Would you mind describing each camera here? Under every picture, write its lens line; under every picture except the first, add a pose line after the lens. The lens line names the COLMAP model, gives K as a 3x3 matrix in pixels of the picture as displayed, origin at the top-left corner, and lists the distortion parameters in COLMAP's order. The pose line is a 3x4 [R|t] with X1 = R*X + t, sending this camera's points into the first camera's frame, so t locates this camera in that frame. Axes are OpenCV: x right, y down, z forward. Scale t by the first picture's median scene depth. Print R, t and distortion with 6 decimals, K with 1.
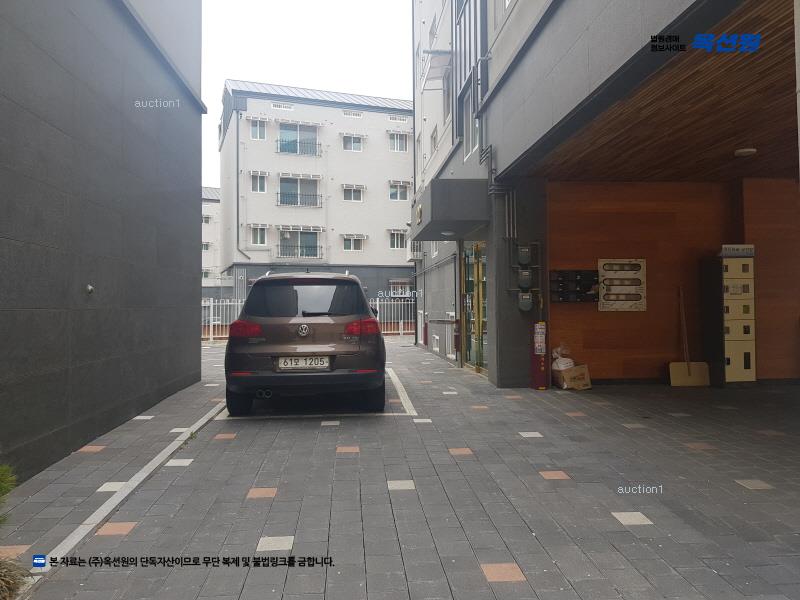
lens RADIAL K [[607.7, 0, 397.4], [0, 607.7, 280.2], [0, 0, 1]] dist [0.061338, -0.095636]
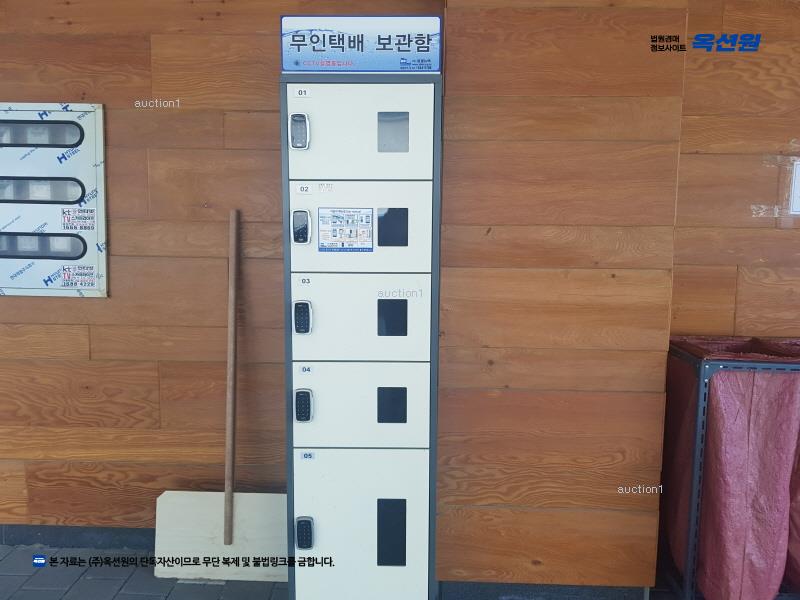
lens RADIAL K [[607.7, 0, 397.4], [0, 607.7, 280.2], [0, 0, 1]] dist [0.061338, -0.095636]
pose [[0.994556, 0.027983, -0.100380, 0.591621], [-0.013256, 0.989419, 0.144483, 0.001168], [0.103361, -0.142365, 0.984403, 0.780290]]
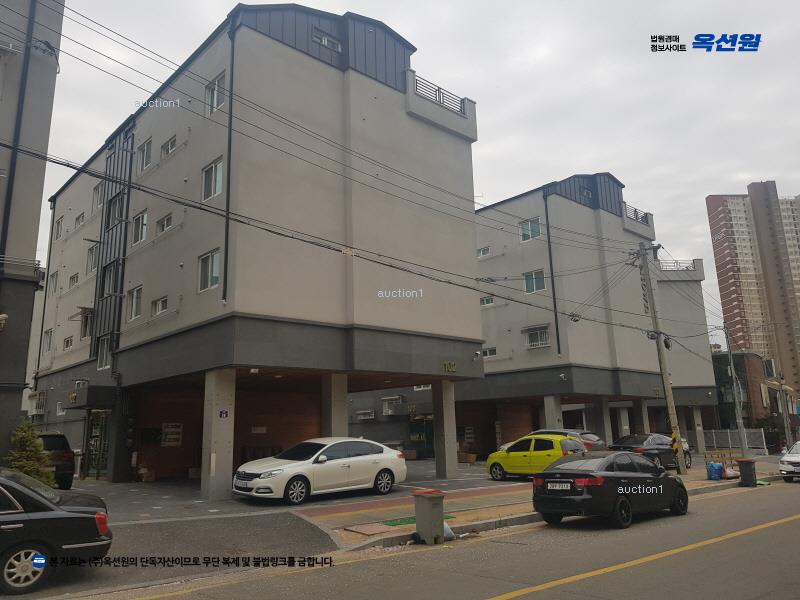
lens RADIAL K [[626.6, 0, 366.0], [0, 626.6, 286.8], [0, 0, 1]] dist [0.047174, -0.000278]
pose [[0.809474, 0.129640, 0.572665, -0.500818], [-0.009626, 0.978120, -0.207820, -0.052141], [-0.587077, 0.162713, 0.793010, -1.483600]]
